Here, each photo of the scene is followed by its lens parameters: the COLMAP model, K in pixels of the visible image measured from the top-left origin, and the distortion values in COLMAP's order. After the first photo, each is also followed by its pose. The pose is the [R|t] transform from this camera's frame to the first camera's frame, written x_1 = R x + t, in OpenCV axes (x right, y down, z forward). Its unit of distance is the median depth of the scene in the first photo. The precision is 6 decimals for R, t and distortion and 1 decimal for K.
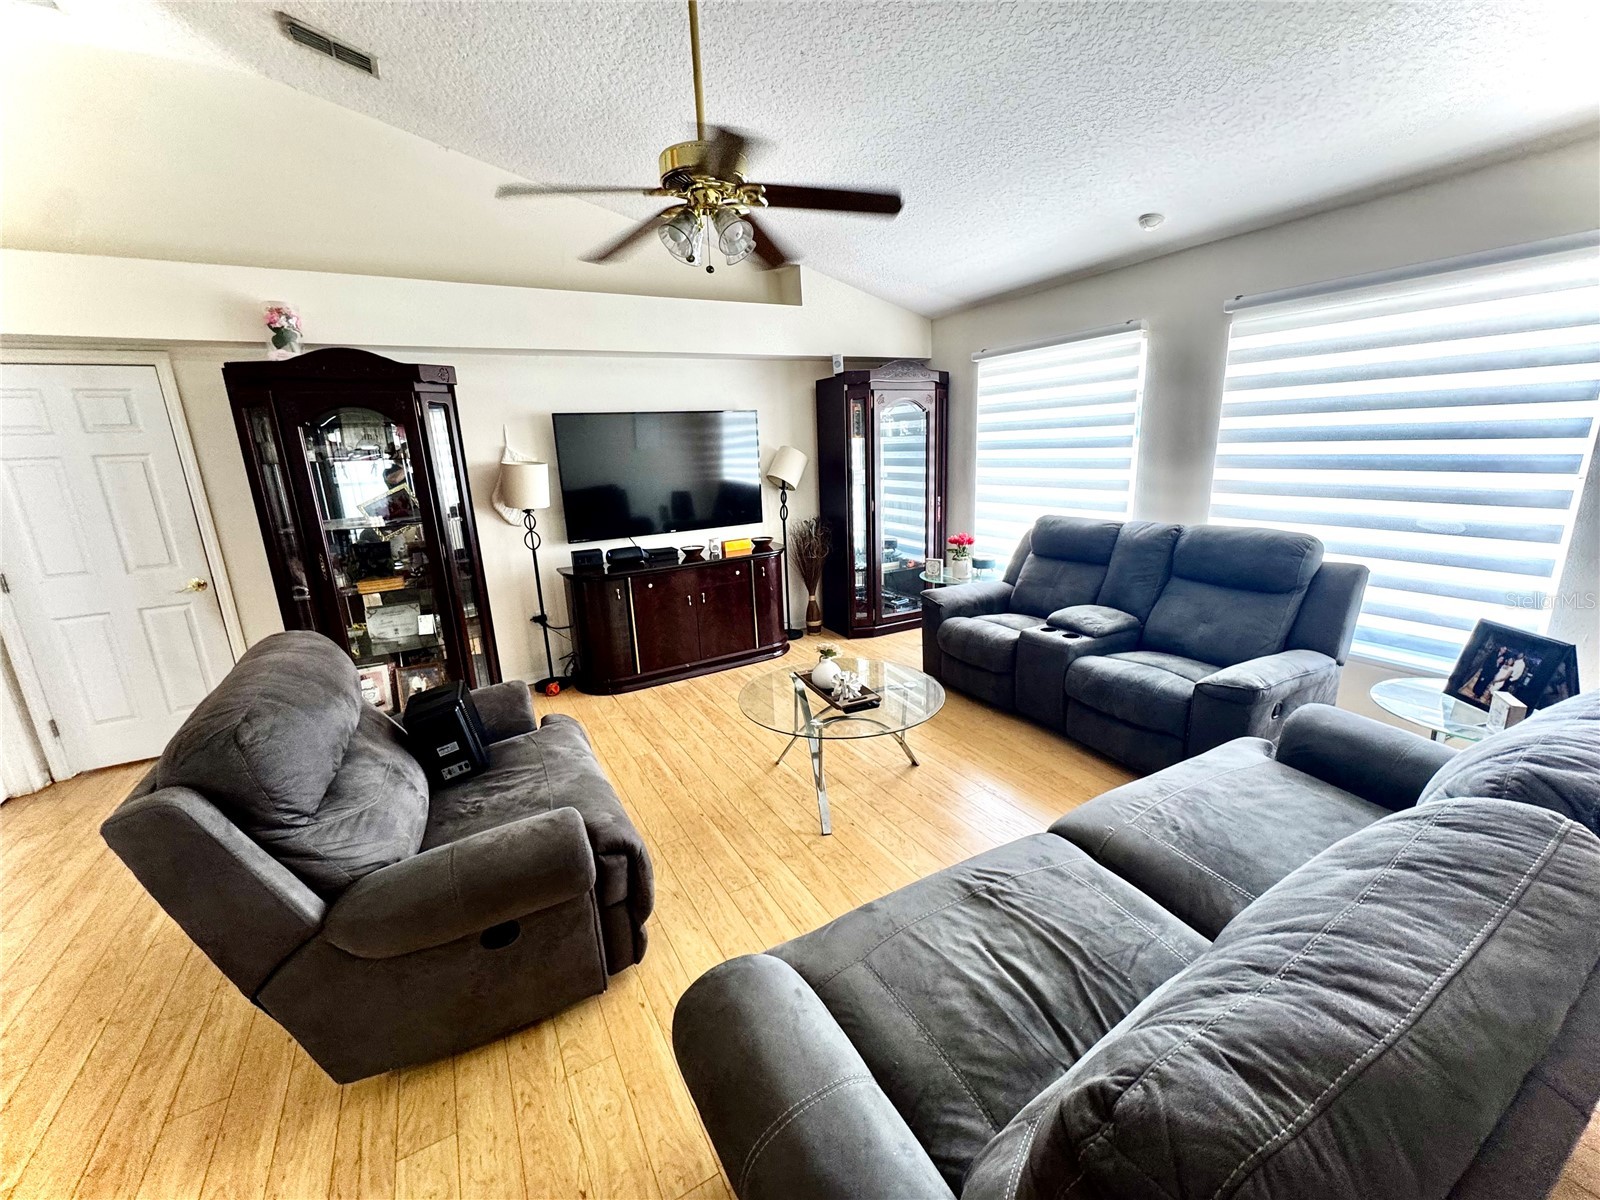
lens RADIAL K [[640.7, 0, 793.7], [0, 640.7, 596.5], [0, 0, 1]] dist [-0.000001, 0.000174]
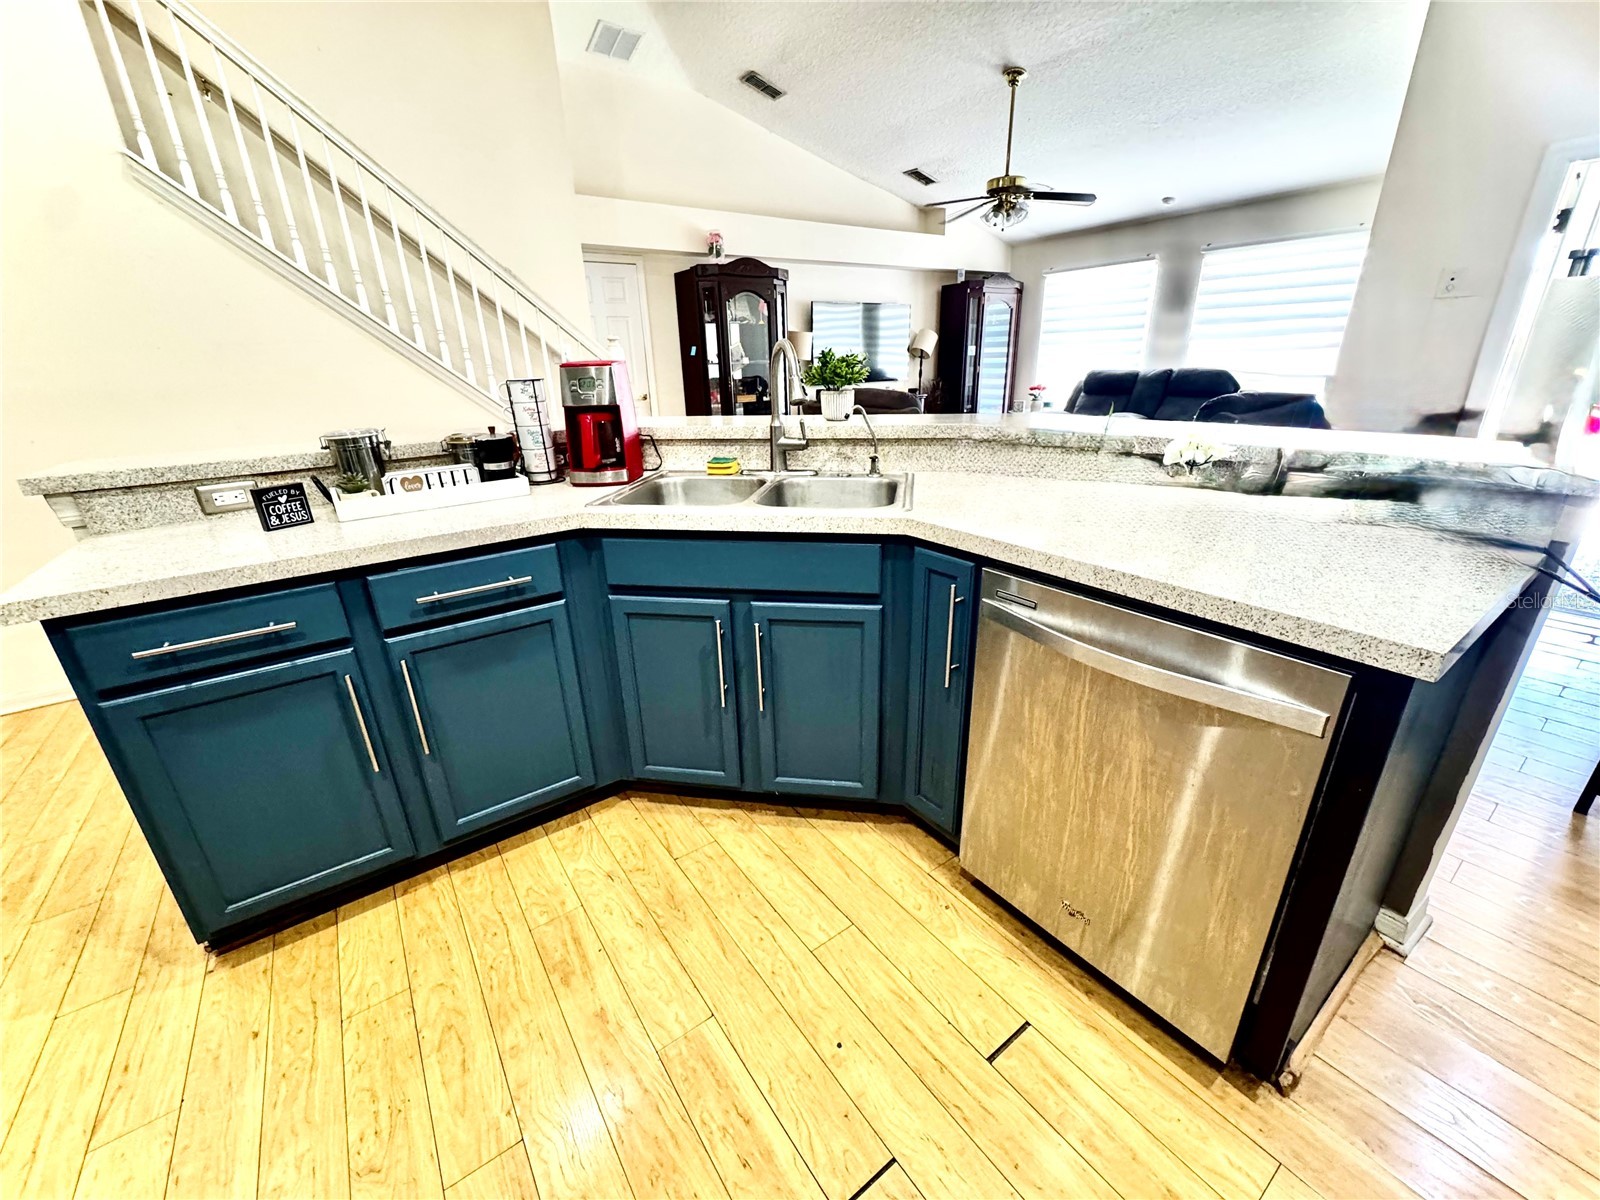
lens RADIAL K [[640.7, 0, 798.8], [0, 640.7, 600.7], [0, 0, 1]] dist [-0.000001, 0.000174]
pose [[0.994801, -0.022564, 0.099304, -0.676588], [0.010580, 0.992768, 0.119585, 0.321641], [-0.101284, -0.117912, 0.987845, -0.820865]]
